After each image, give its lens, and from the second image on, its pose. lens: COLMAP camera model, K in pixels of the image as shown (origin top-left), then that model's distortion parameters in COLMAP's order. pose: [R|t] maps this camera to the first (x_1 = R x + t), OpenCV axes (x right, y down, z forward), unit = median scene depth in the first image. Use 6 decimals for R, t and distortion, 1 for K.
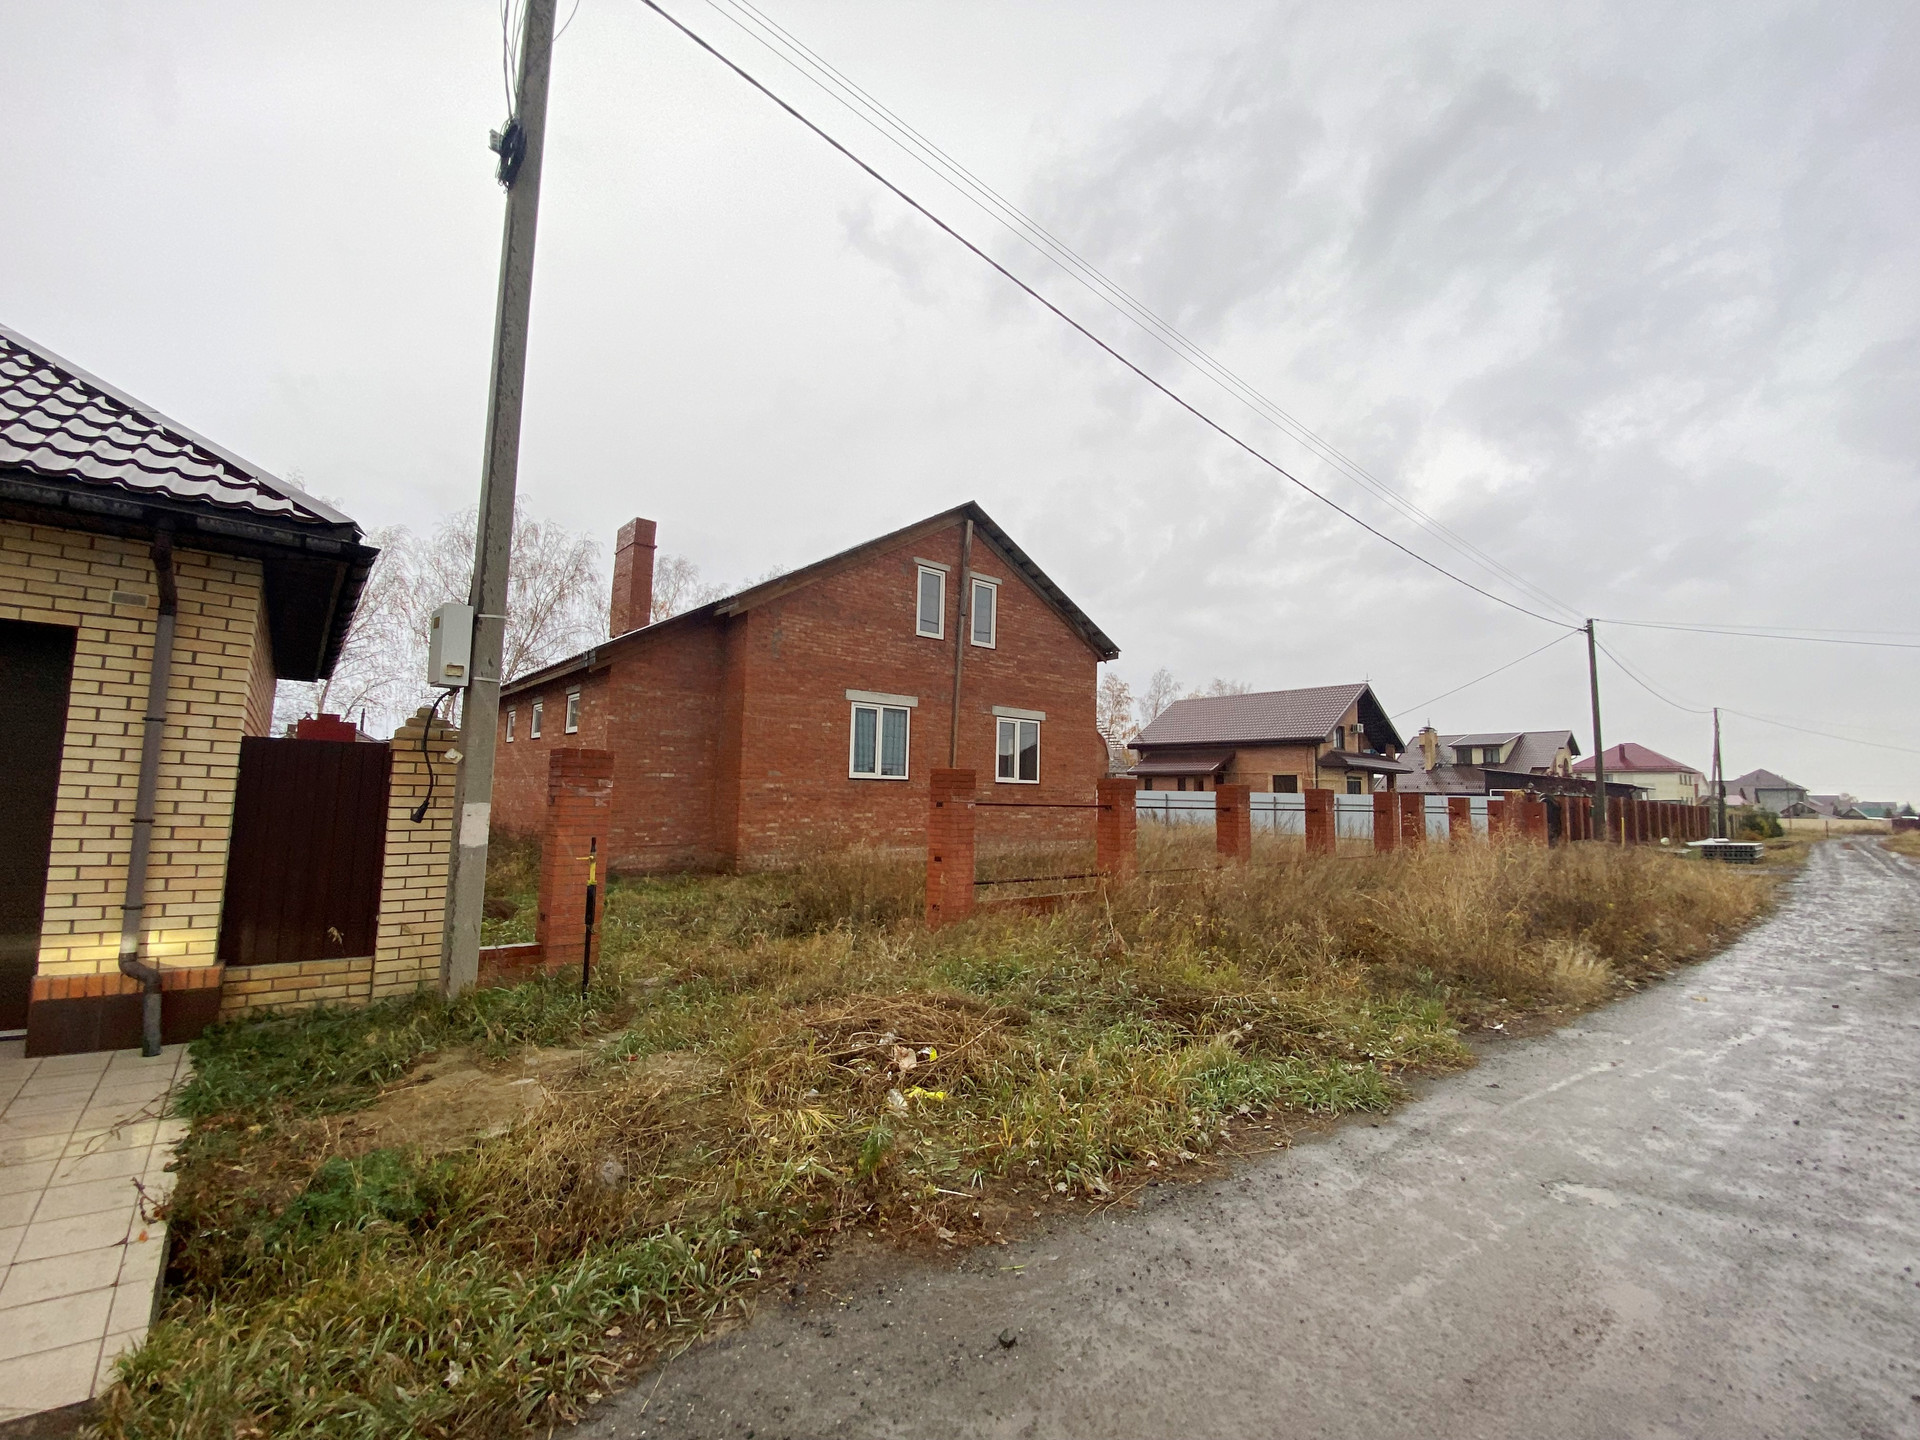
lens RADIAL K [[768.5, 0, 959.0], [0, 768.5, 711.7], [0, 0, 1]] dist [0.035202, -0.025516]
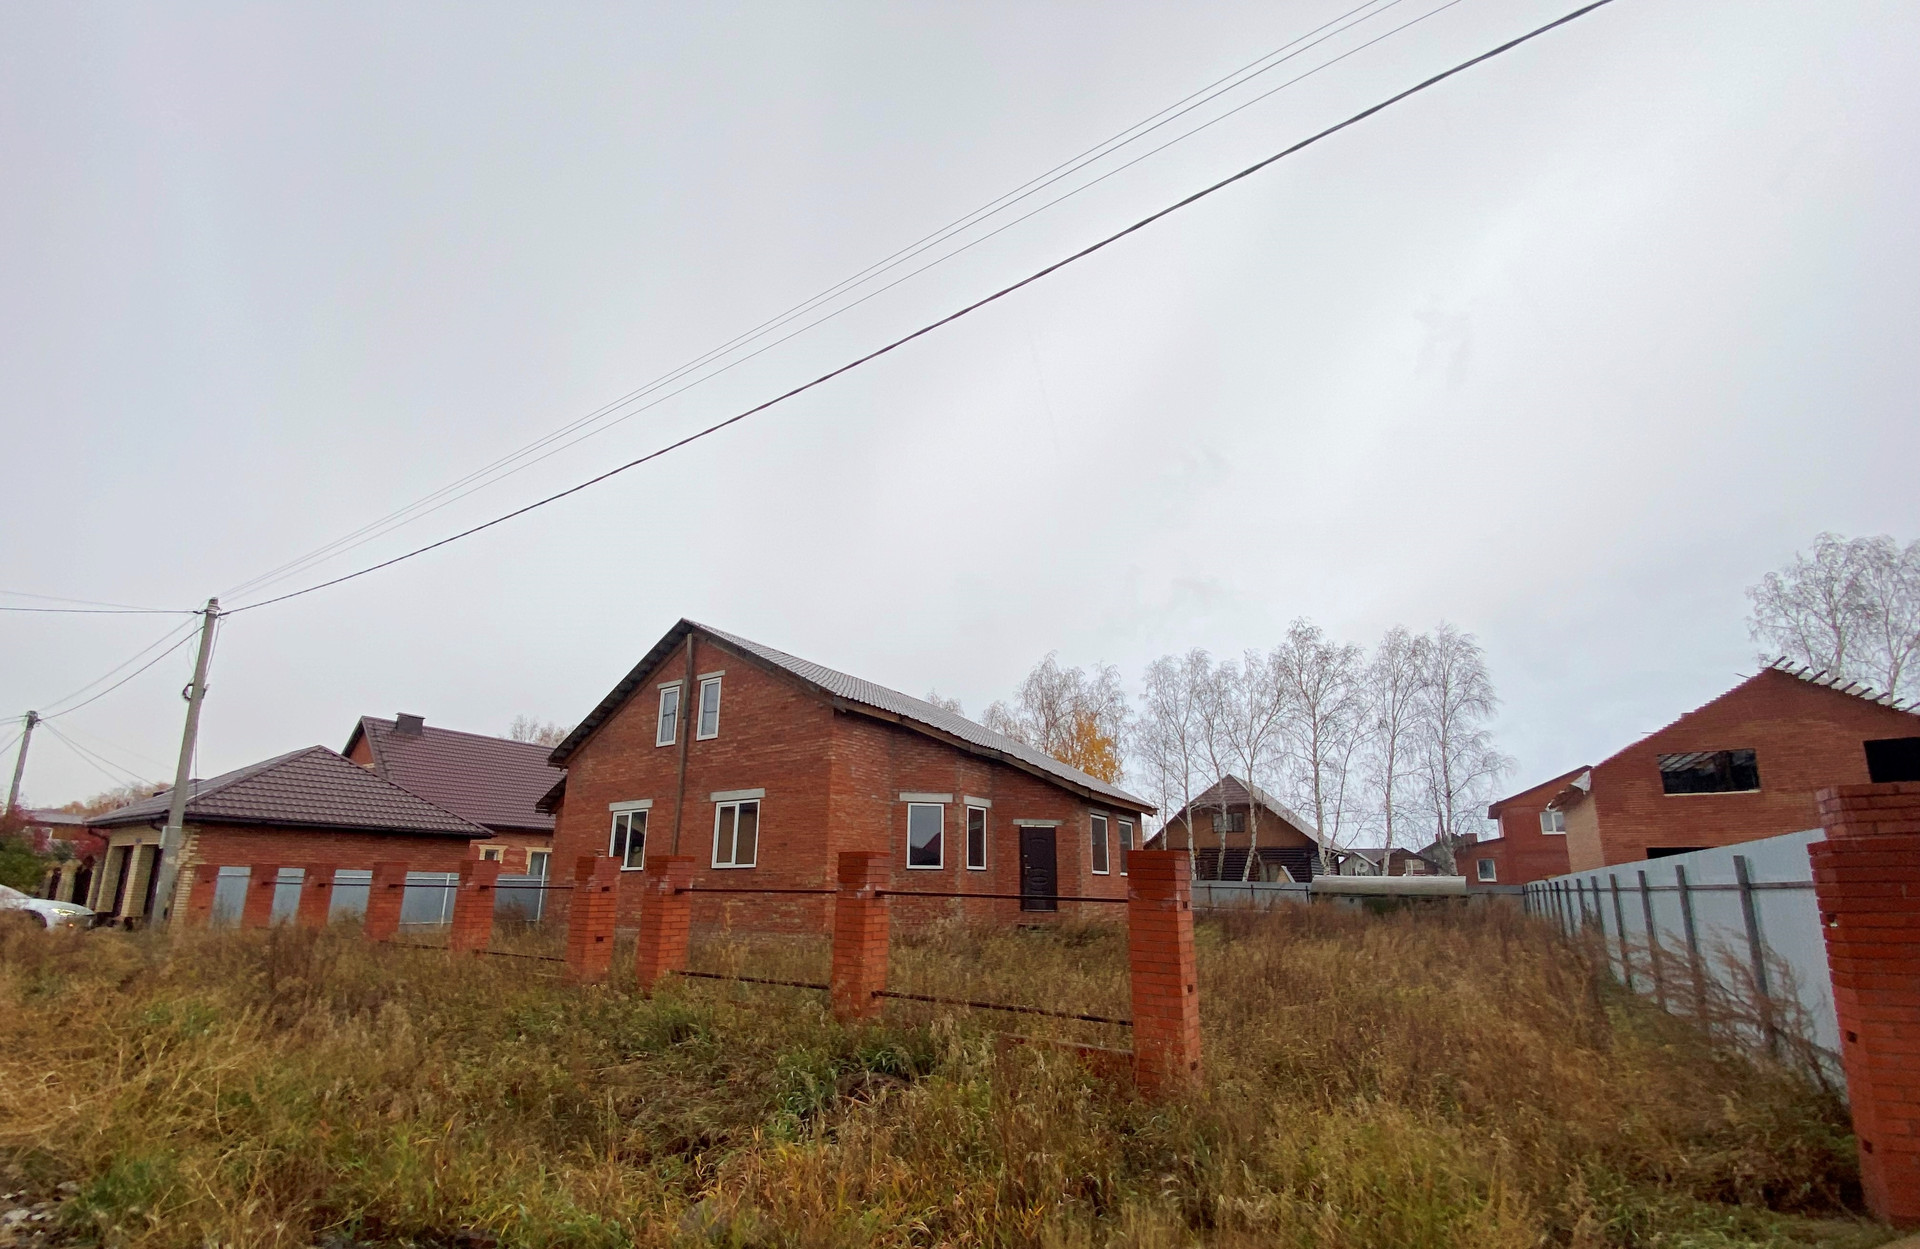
lens RADIAL K [[776.4, 0, 961.8], [0, 776.4, 708.7], [0, 0, 1]] dist [0.002665, -0.000431]
pose [[0.289691, -0.234791, -0.927875, 2.017420], [0.103002, 0.971462, -0.213663, 0.248500], [0.951562, -0.033677, 0.305608, 1.785477]]
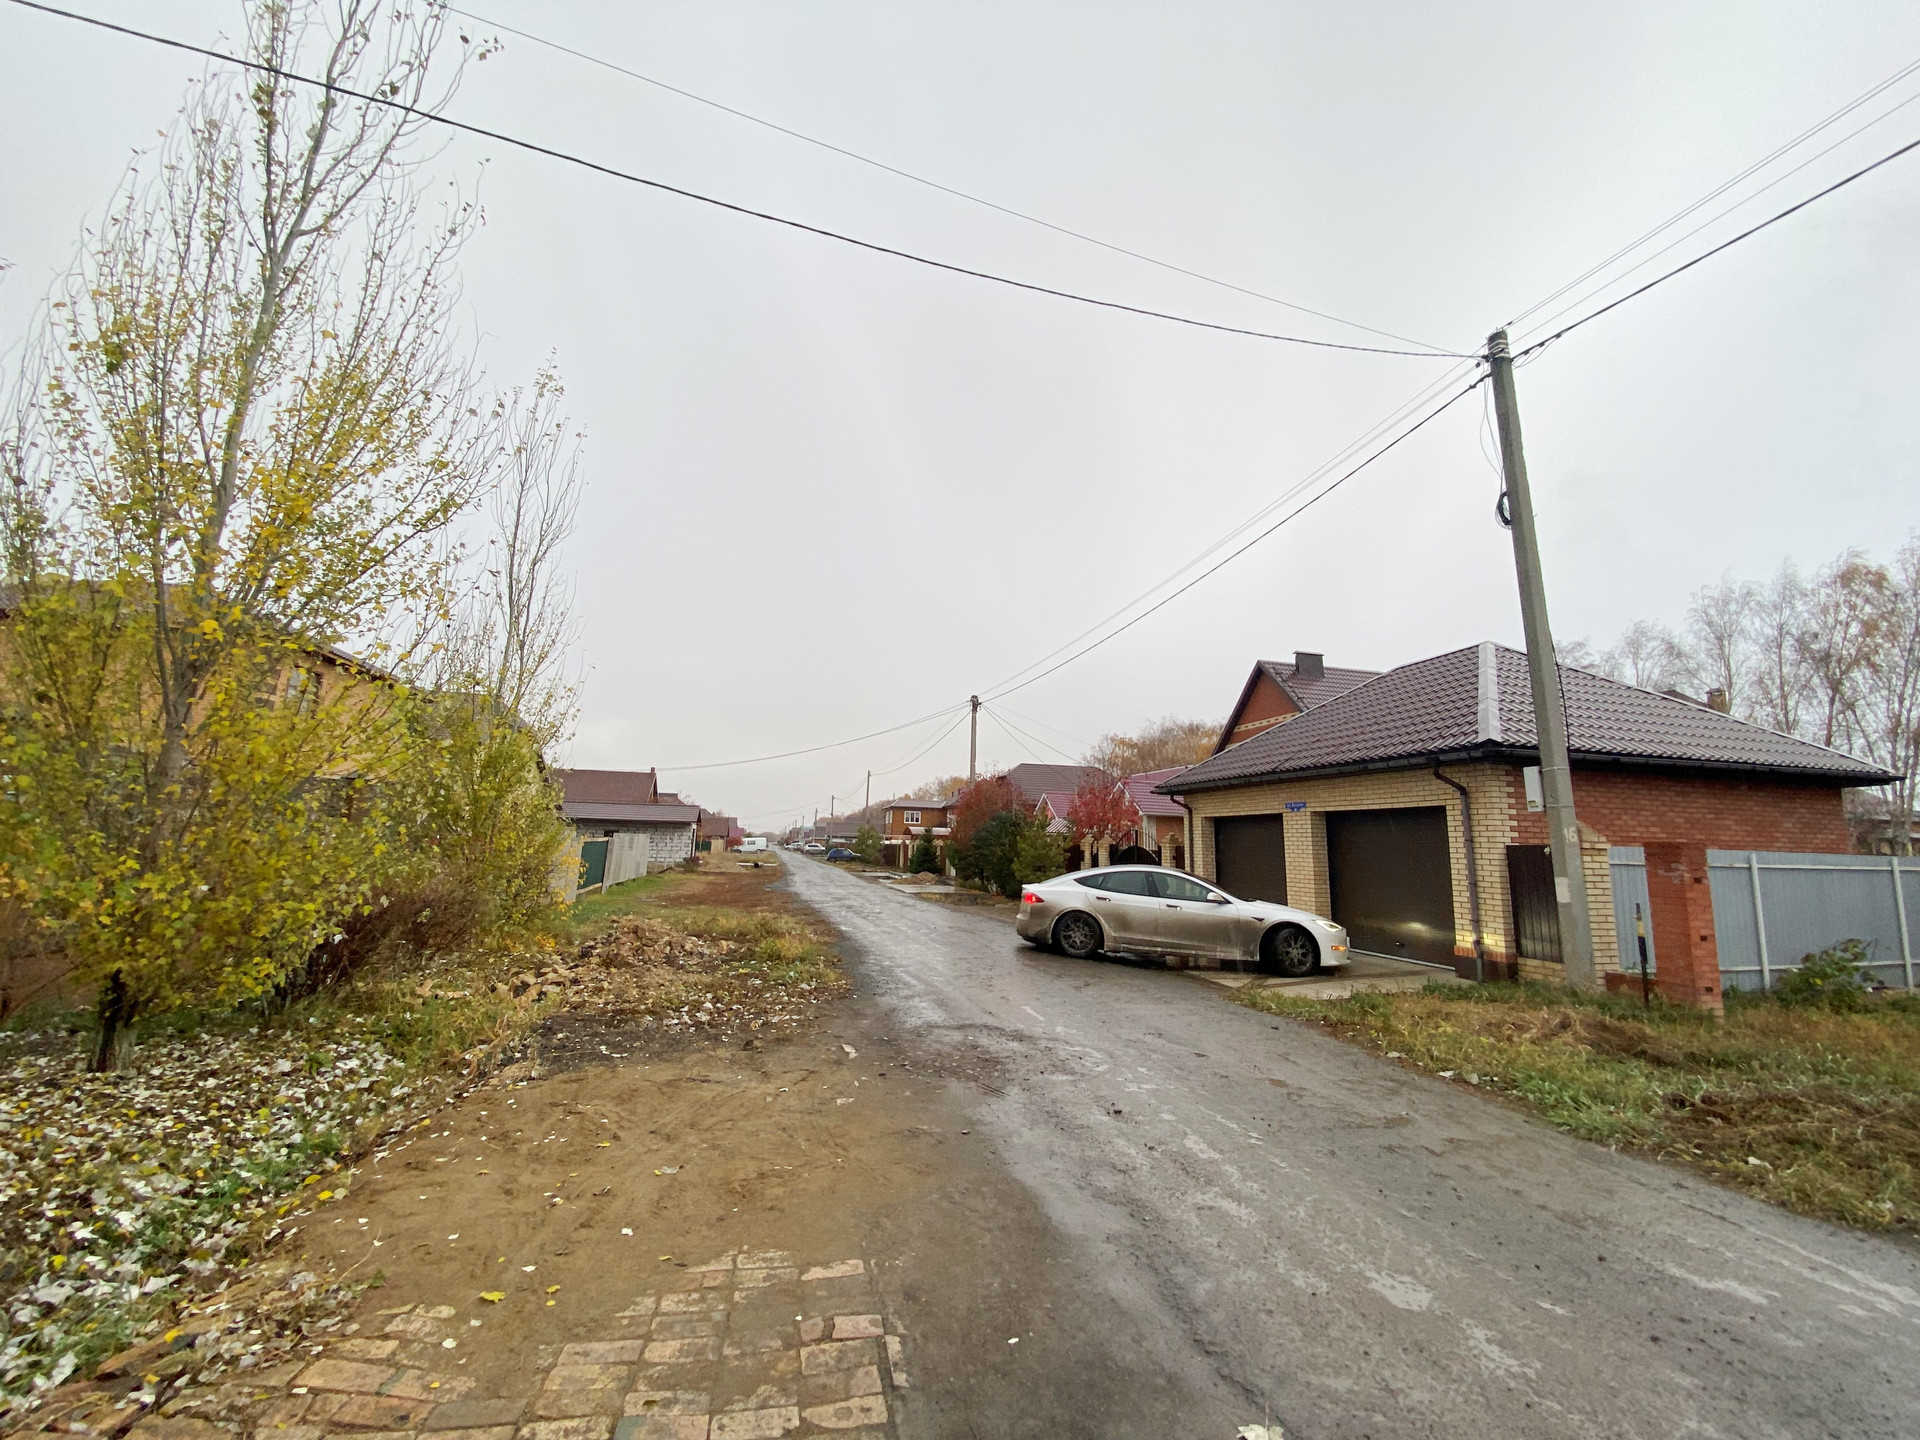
lens RADIAL K [[775.3, 0, 954.5], [0, 775.3, 717.0], [0, 0, 1]] dist [0.020557, -0.019955]
pose [[-0.453526, -0.186848, -0.871437, 0.823907], [0.055595, 0.969942, -0.236902, 0.054956], [0.889507, -0.155889, -0.429506, 0.312128]]
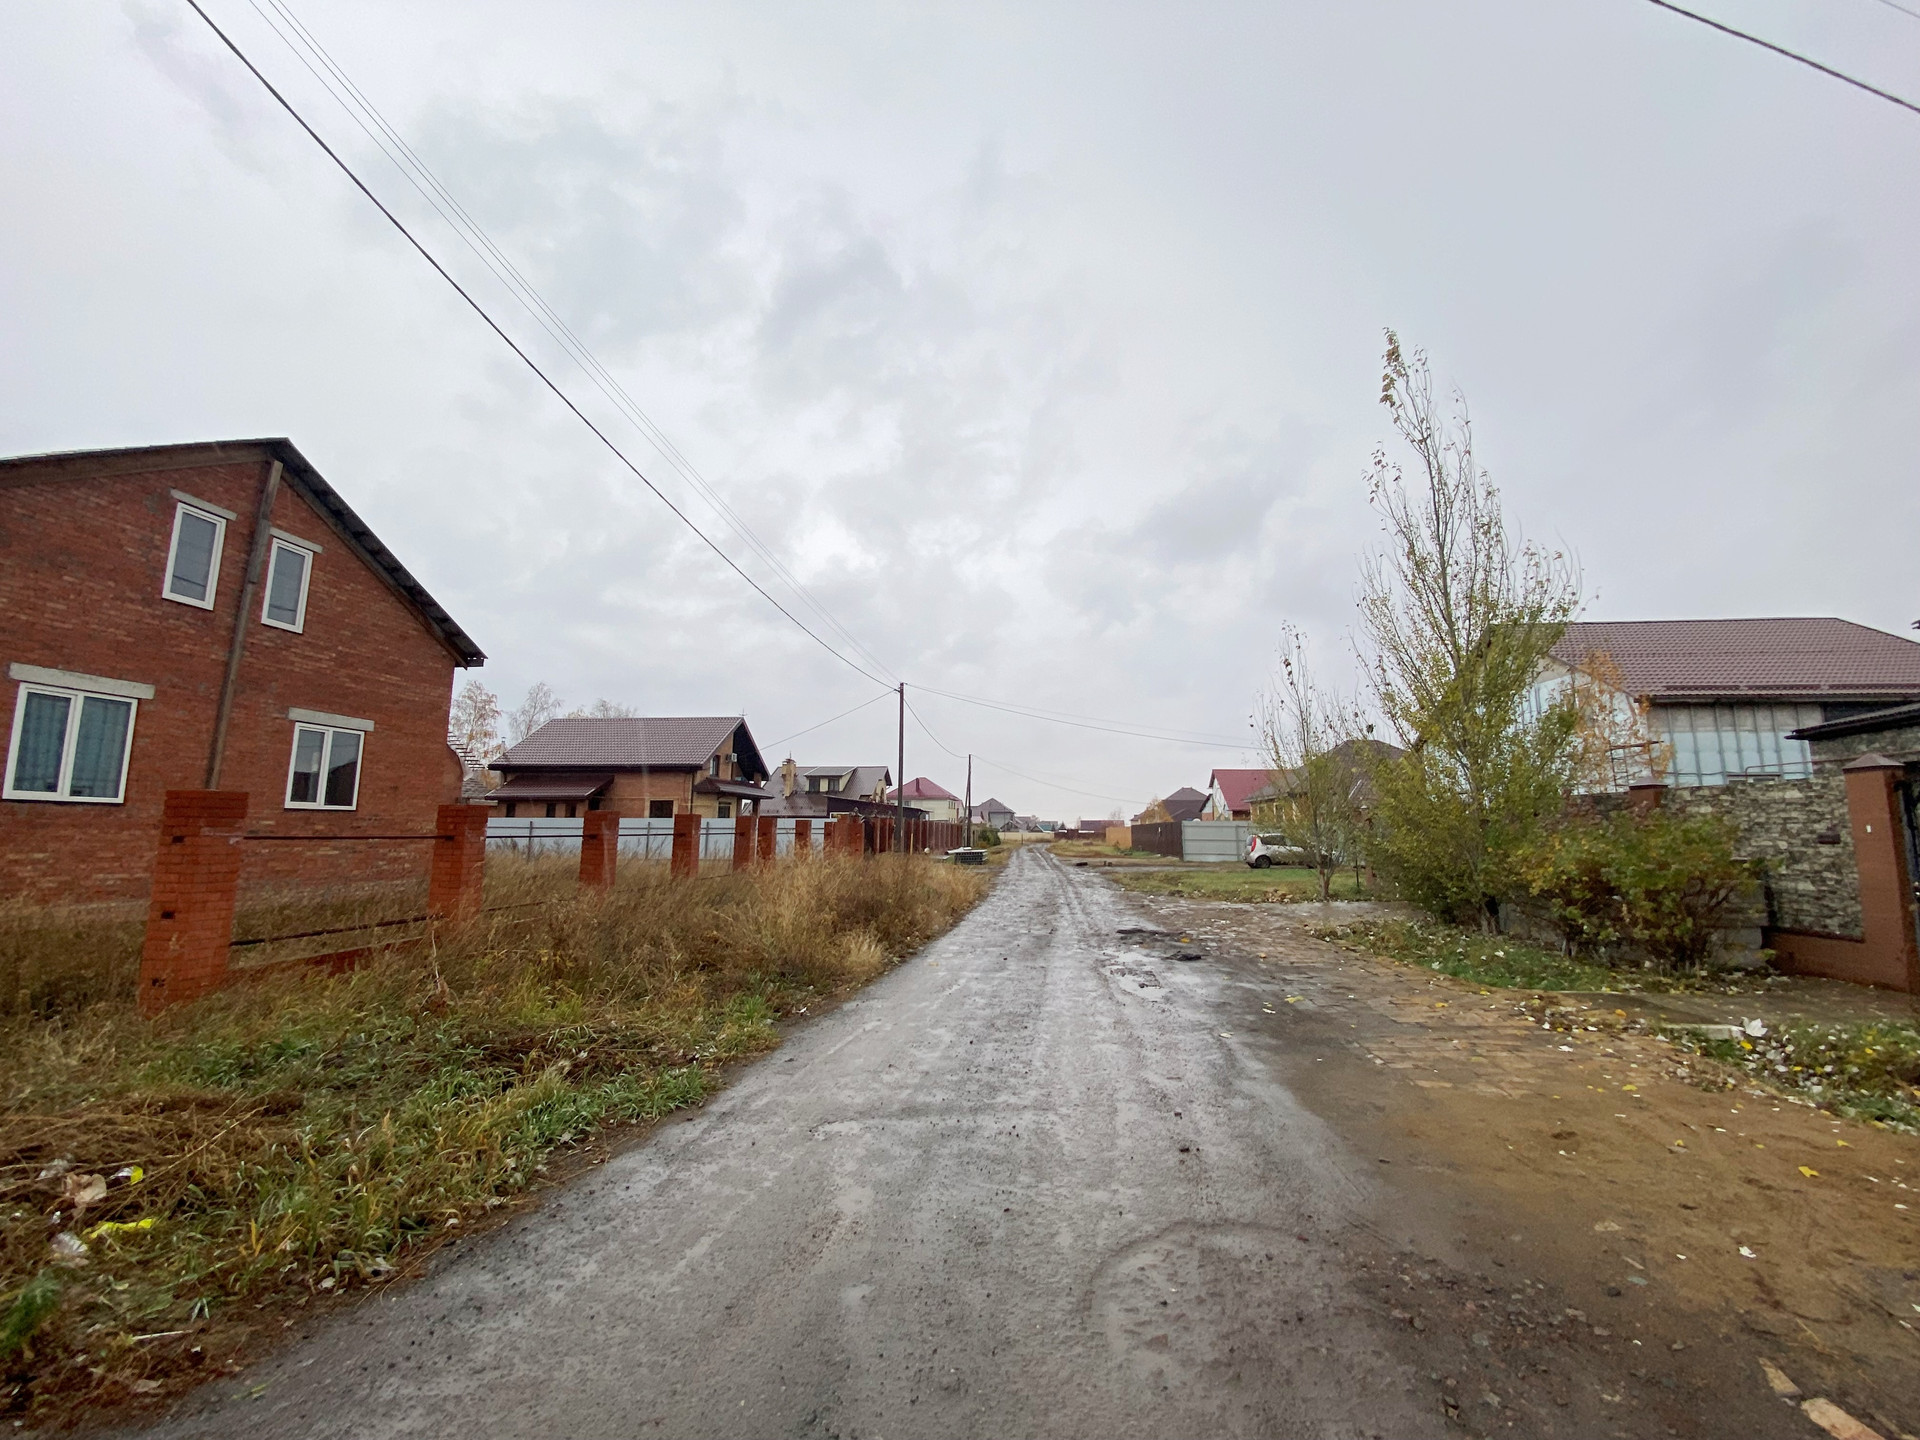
lens RADIAL K [[775.3, 0, 954.5], [0, 775.3, 717.0], [0, 0, 1]] dist [0.020557, -0.019955]
pose [[0.729769, 0.080267, 0.678966, 0.002343], [-0.063764, 0.996747, -0.049300, -0.004099], [-0.680714, -0.007316, 0.732512, -0.026073]]
